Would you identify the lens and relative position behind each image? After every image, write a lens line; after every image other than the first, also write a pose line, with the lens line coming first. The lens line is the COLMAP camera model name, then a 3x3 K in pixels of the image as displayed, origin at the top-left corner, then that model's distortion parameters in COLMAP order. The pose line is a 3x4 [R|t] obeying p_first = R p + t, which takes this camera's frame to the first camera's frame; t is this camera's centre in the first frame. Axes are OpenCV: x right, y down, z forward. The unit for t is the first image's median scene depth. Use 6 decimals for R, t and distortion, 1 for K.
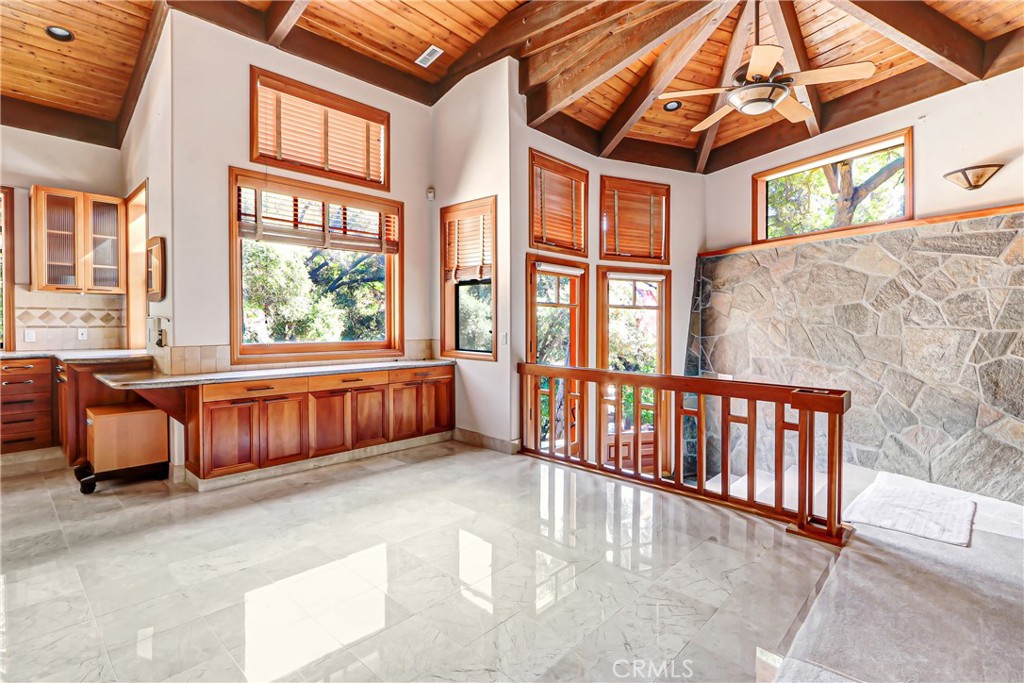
lens RADIAL K [[500.3, 0, 556.6], [0, 500.3, 322.9], [0, 0, 1]] dist [-0.021063, 0.000386]
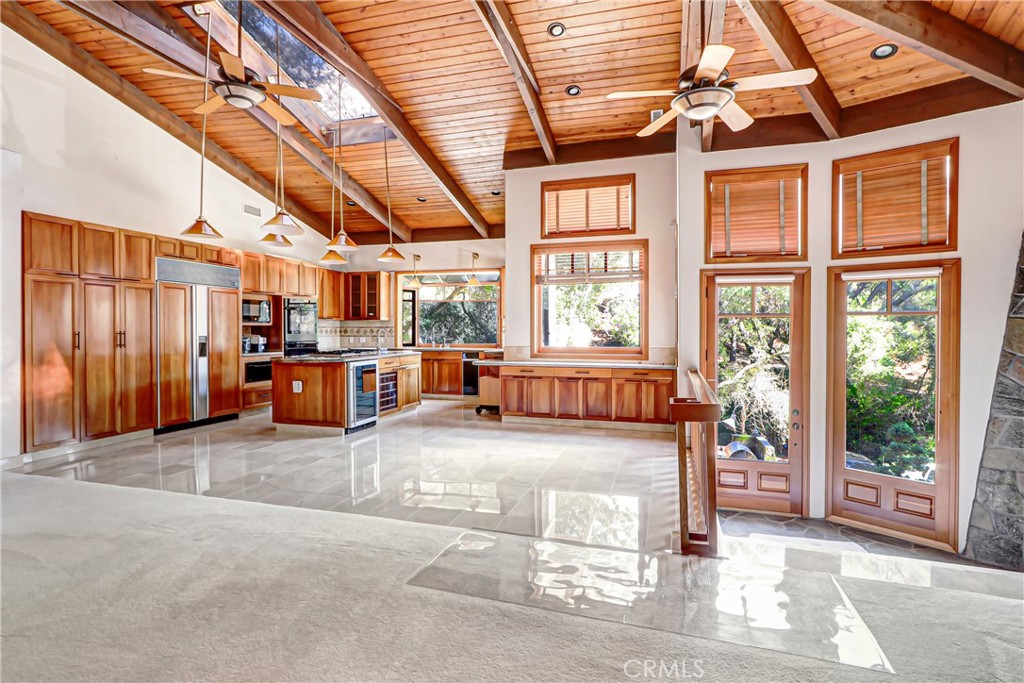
lens RADIAL K [[500.3, 0, 511.9], [0, 500.3, 328.8], [0, 0, 1]] dist [-0.021063, 0.000386]
pose [[0.396019, -0.011754, -0.918167, 0.784786], [-0.003066, 0.999896, -0.014123, 0.006278], [0.918237, 0.008408, 0.395942, 0.197972]]
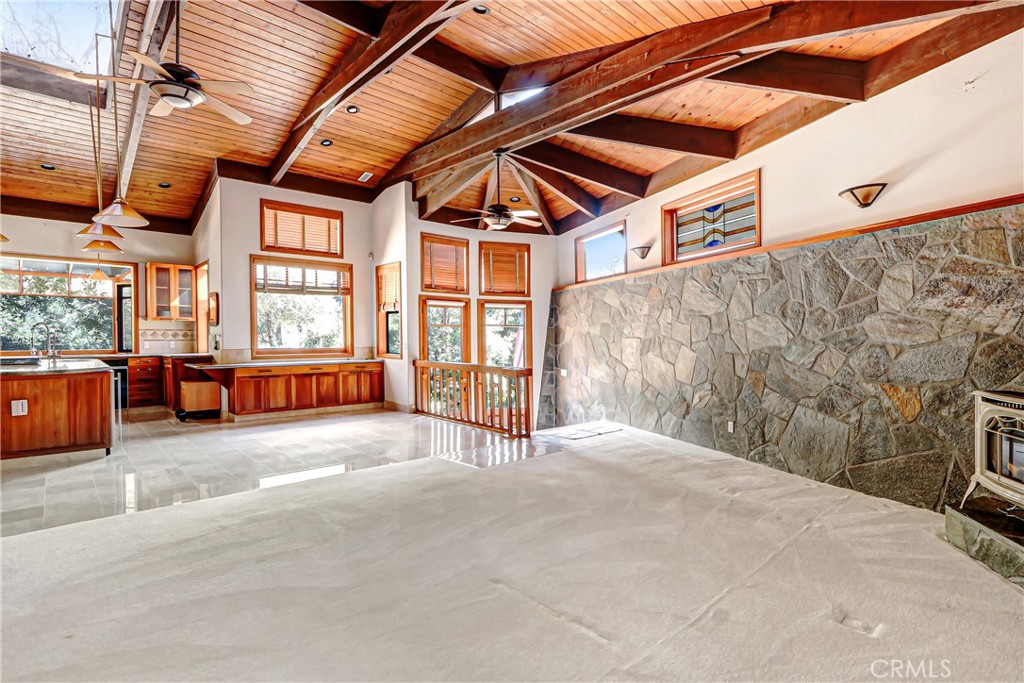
lens RADIAL K [[500.3, 0, 544.3], [0, 500.3, 336.6], [0, 0, 1]] dist [-0.021063, 0.000386]
pose [[0.996226, -0.007219, -0.086497, 0.515947], [0.007228, 0.999974, -0.000206, 0.004684], [0.086496, -0.000420, 0.996252, -0.656832]]
